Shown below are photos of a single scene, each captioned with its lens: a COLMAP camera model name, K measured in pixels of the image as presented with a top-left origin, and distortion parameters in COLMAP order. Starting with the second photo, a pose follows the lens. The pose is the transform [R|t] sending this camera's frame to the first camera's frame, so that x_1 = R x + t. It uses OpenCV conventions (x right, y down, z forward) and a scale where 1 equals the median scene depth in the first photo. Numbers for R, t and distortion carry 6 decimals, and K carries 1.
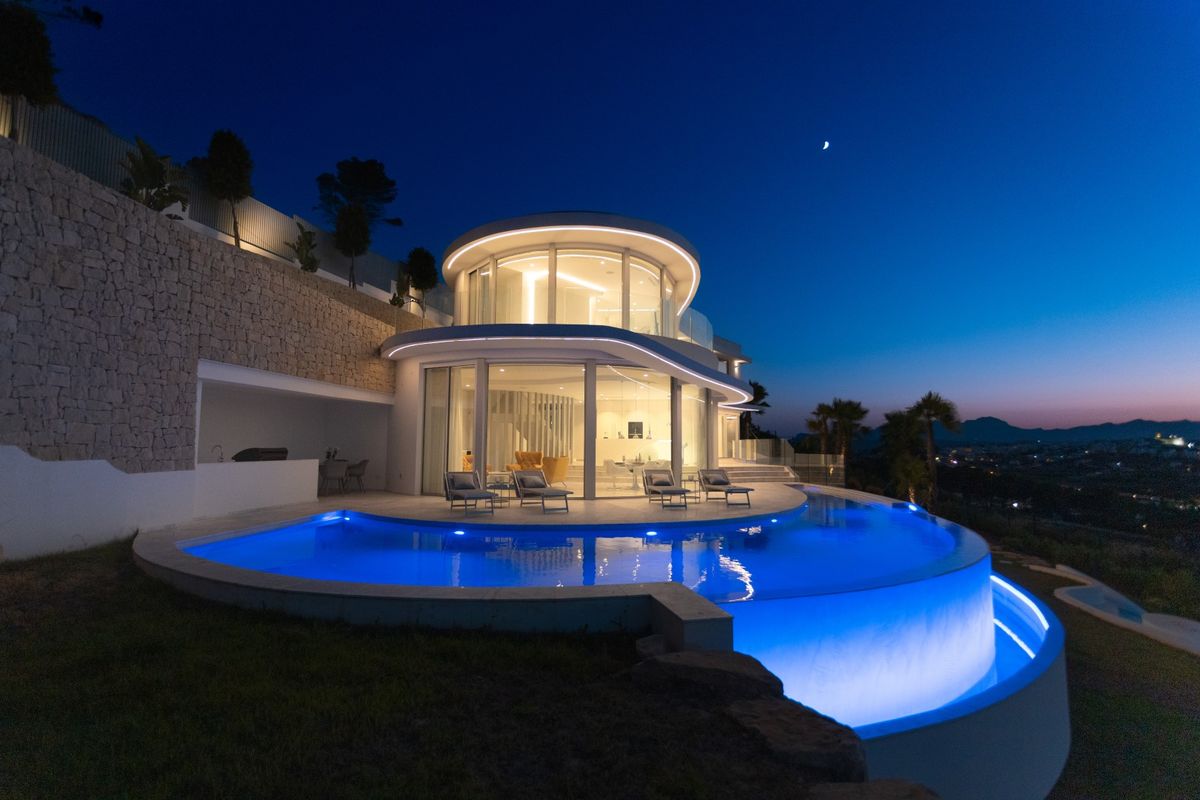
lens RADIAL K [[565.6, 0, 601.5], [0, 565.6, 394.9], [0, 0, 1]] dist [0.000936, 0.001351]
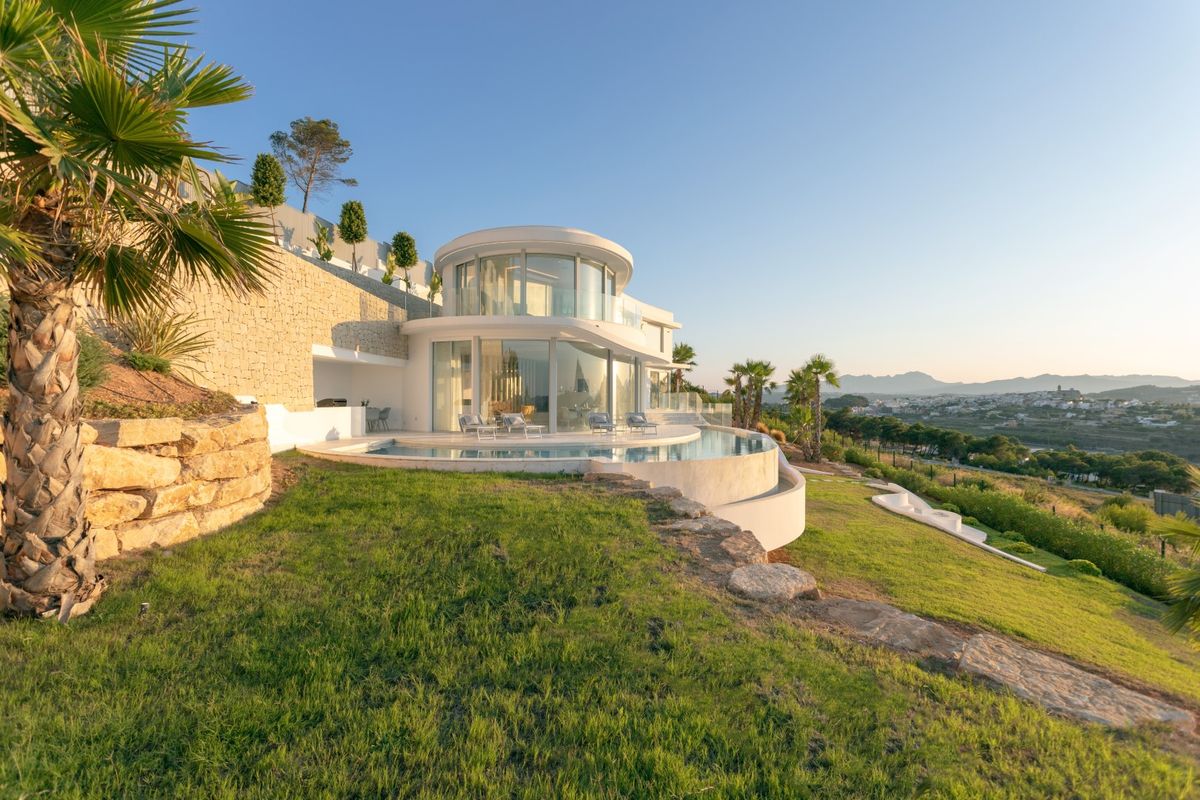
lens RADIAL K [[565.6, 0, 604.1], [0, 565.6, 398.4], [0, 0, 1]] dist [0.000936, 0.001351]
pose [[0.995313, -0.002695, 0.096673, -0.015870], [-0.005737, 0.996206, 0.086836, -0.018288], [-0.096541, -0.086983, 0.991521, -0.249795]]
